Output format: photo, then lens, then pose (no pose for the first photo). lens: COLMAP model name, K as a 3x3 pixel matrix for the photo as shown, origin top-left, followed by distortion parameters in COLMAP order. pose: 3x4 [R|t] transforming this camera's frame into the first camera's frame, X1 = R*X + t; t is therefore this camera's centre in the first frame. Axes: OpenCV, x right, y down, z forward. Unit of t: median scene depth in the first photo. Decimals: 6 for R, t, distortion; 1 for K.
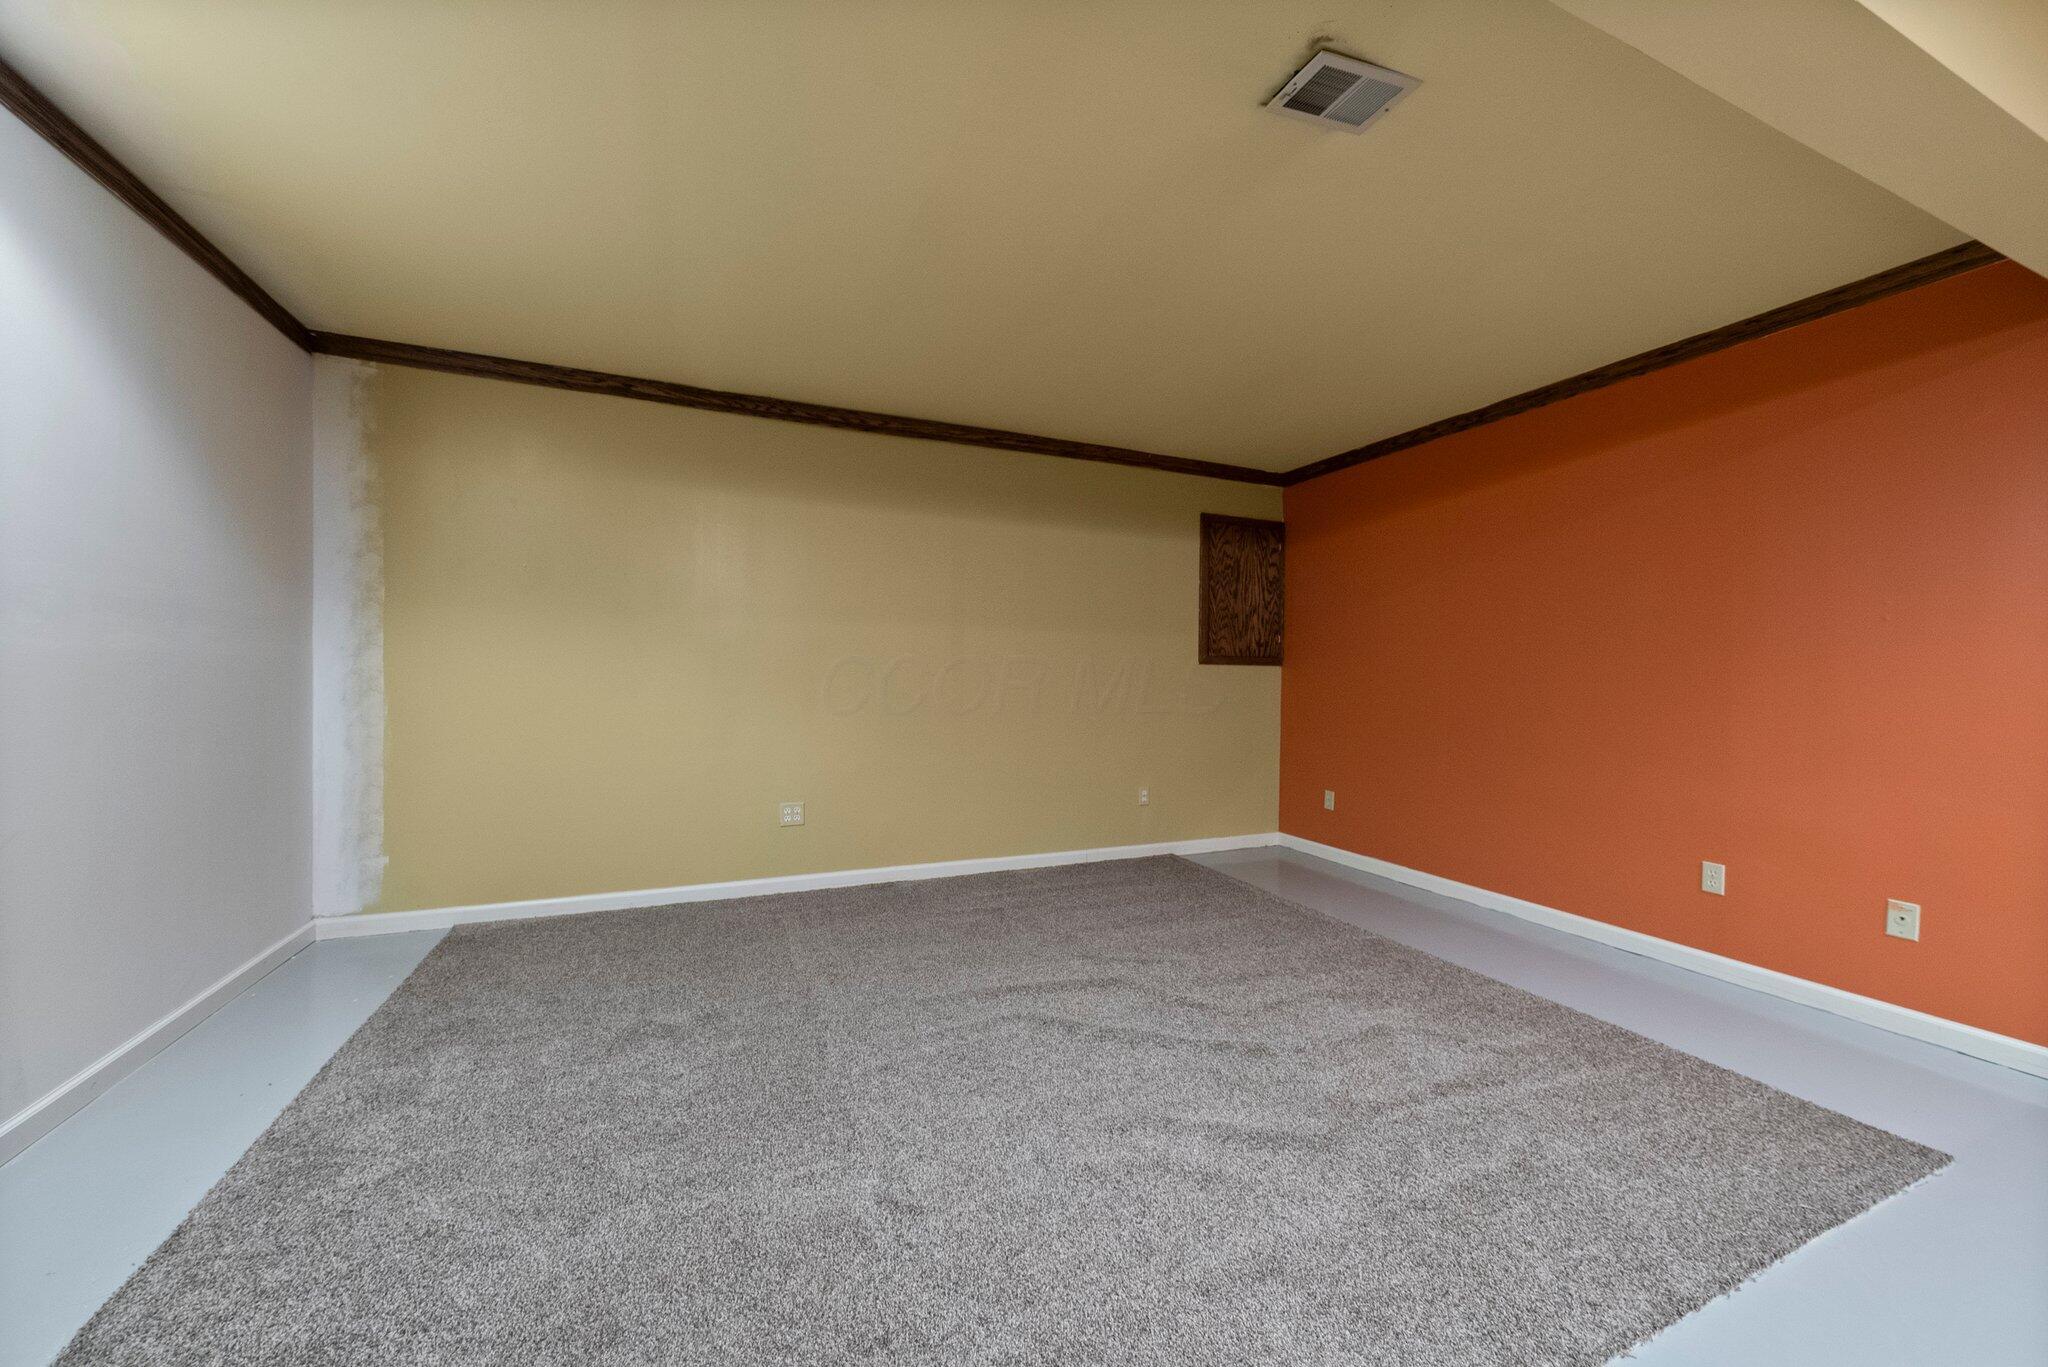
lens RADIAL K [[734.5, 0, 1036.1], [0, 734.5, 676.4], [0, 0, 1]] dist [0.001778, 0.000044]
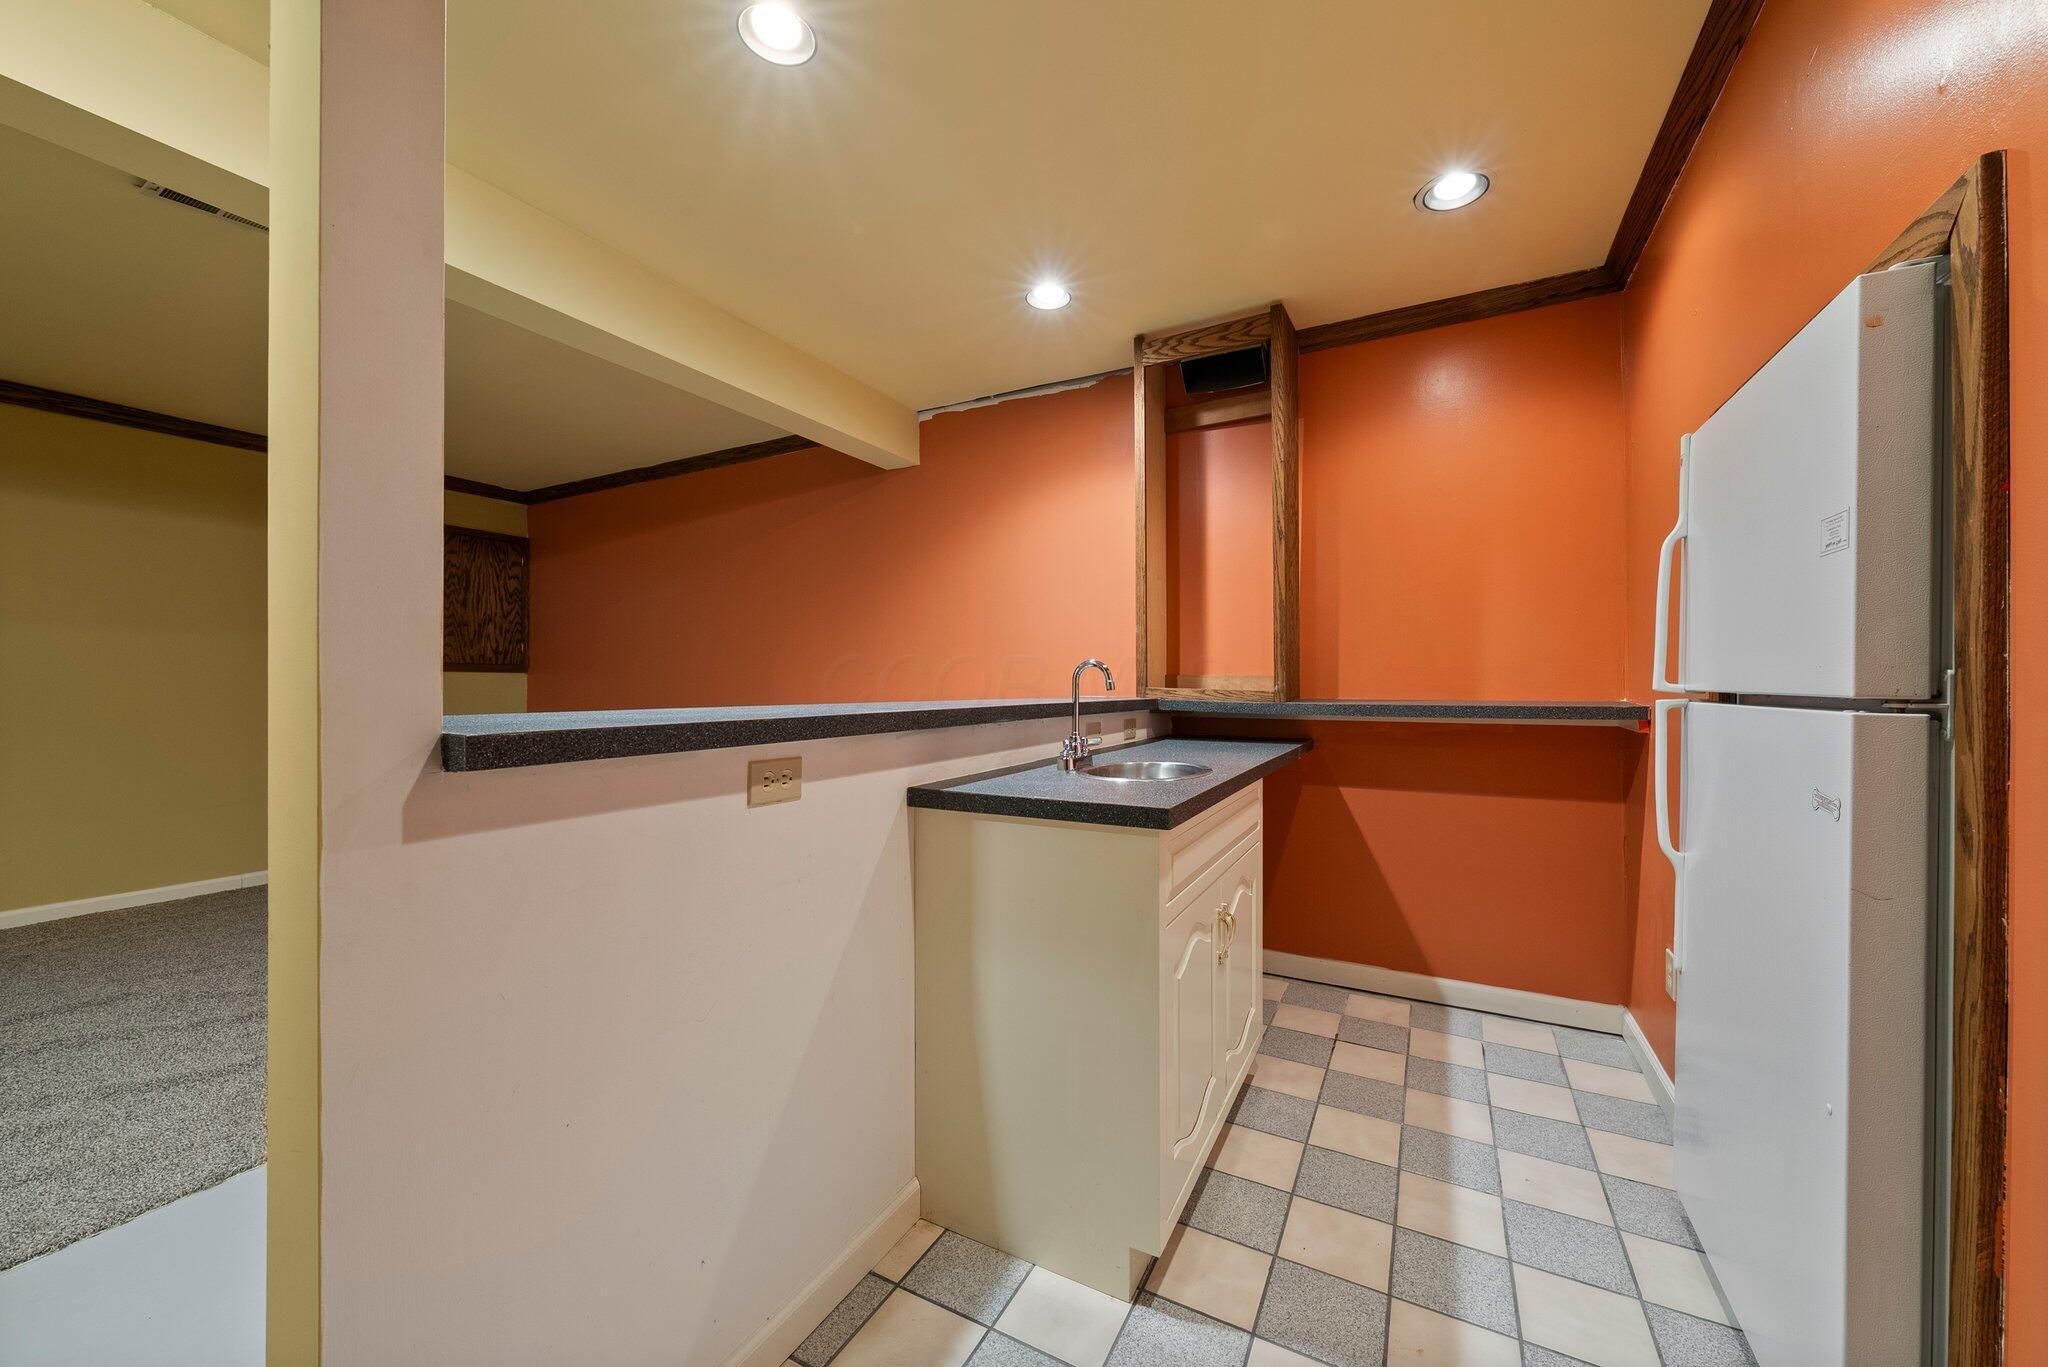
lens RADIAL K [[734.5, 0, 1020.1], [0, 734.5, 684.4], [0, 0, 1]] dist [0.001778, 0.000044]
pose [[0.800599, -0.011725, 0.599086, 0.272240], [0.010081, 0.999931, 0.006098, 0.003476], [-0.599116, 0.001157, 0.800661, -0.286056]]
